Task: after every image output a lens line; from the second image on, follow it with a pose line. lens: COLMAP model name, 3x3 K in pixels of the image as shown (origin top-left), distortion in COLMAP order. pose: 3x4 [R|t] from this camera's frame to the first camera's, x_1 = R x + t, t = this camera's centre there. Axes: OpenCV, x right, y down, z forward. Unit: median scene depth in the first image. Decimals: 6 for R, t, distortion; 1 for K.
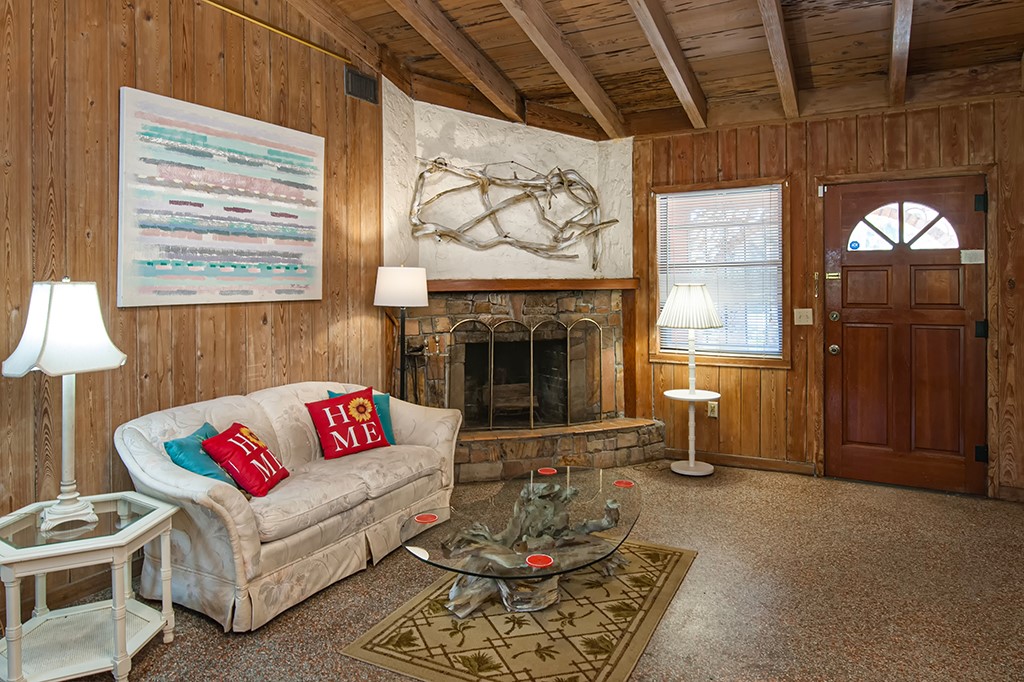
lens RADIAL K [[657.9, 0, 501.1], [0, 657.9, 279.0], [0, 0, 1]] dist [0.003848, -0.011652]
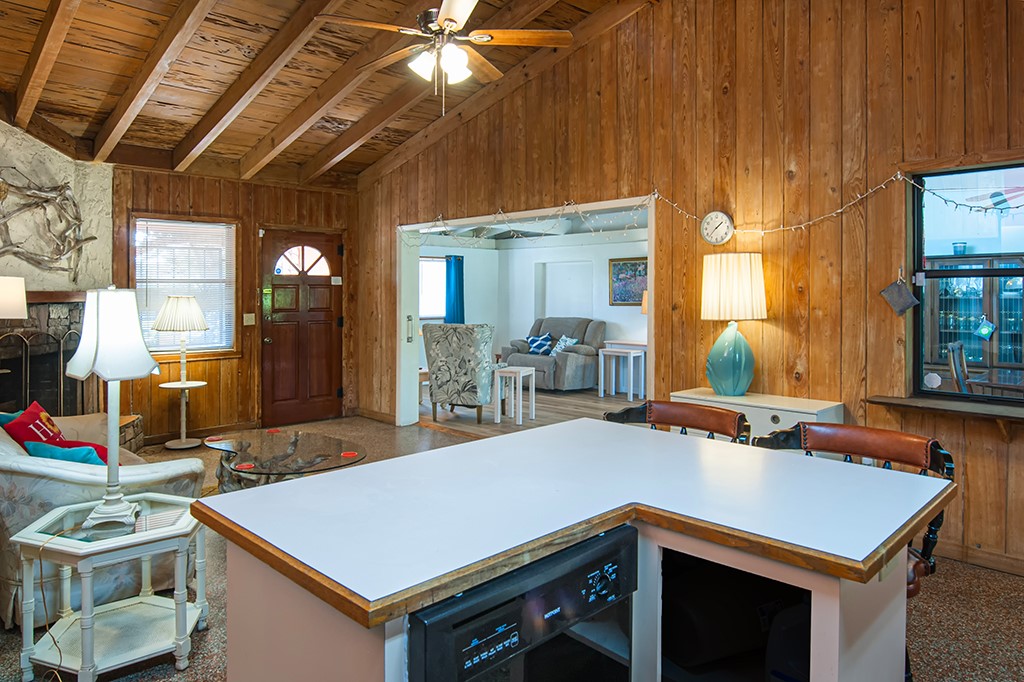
lens RADIAL K [[657.9, 0, 519.6], [0, 657.9, 289.2], [0, 0, 1]] dist [0.003848, -0.011652]
pose [[0.285245, 0.011677, 0.958383, -0.761639], [-0.003497, 0.999932, -0.011142, 0.005913], [-0.958448, -0.000173, 0.285267, 0.031461]]
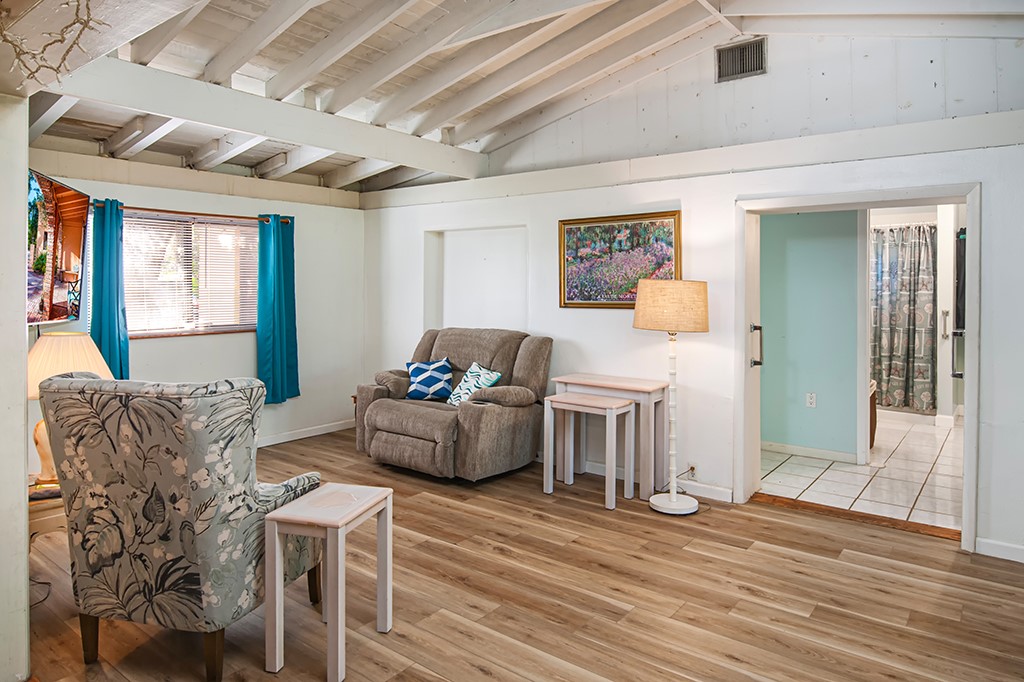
lens RADIAL K [[657.9, 0, 510.7], [0, 657.9, 290.6], [0, 0, 1]] dist [0.003848, -0.011652]
pose [[0.172871, -0.006955, 0.984920, 0.216309], [-0.001921, 0.999971, 0.007398, -0.003308], [-0.984943, -0.003171, 0.172852, 0.244434]]
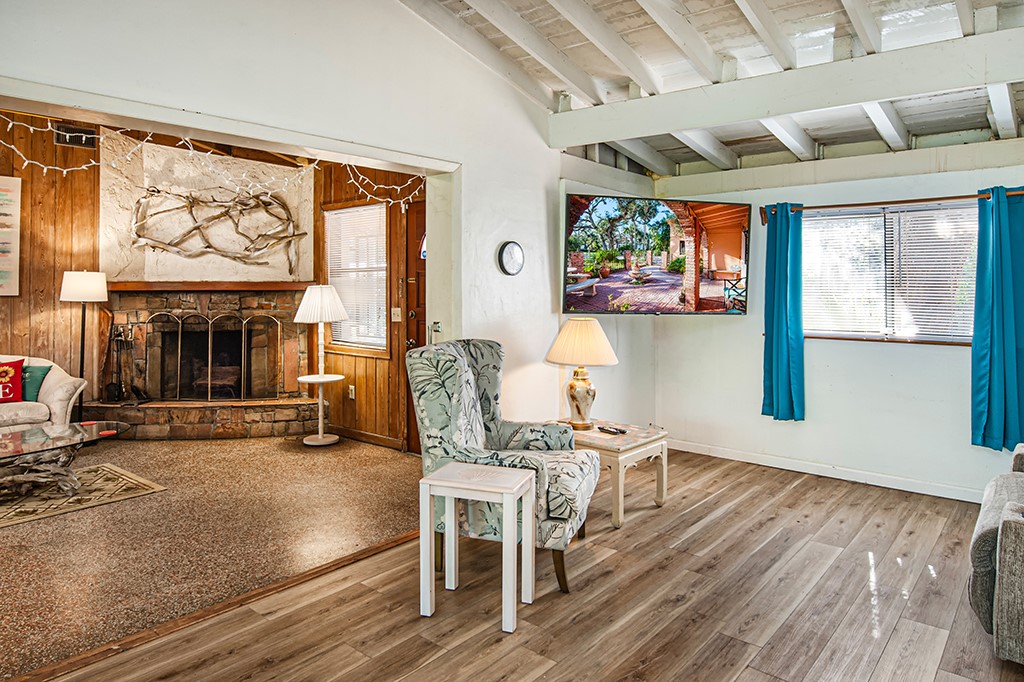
lens RADIAL K [[657.9, 0, 492.2], [0, 657.9, 262.8], [0, 0, 1]] dist [0.003848, -0.011652]
pose [[0.978729, 0.000127, -0.205157, 0.878128], [-0.005893, 0.999605, -0.027496, -0.004383], [0.205073, 0.028120, 0.978343, -0.125488]]
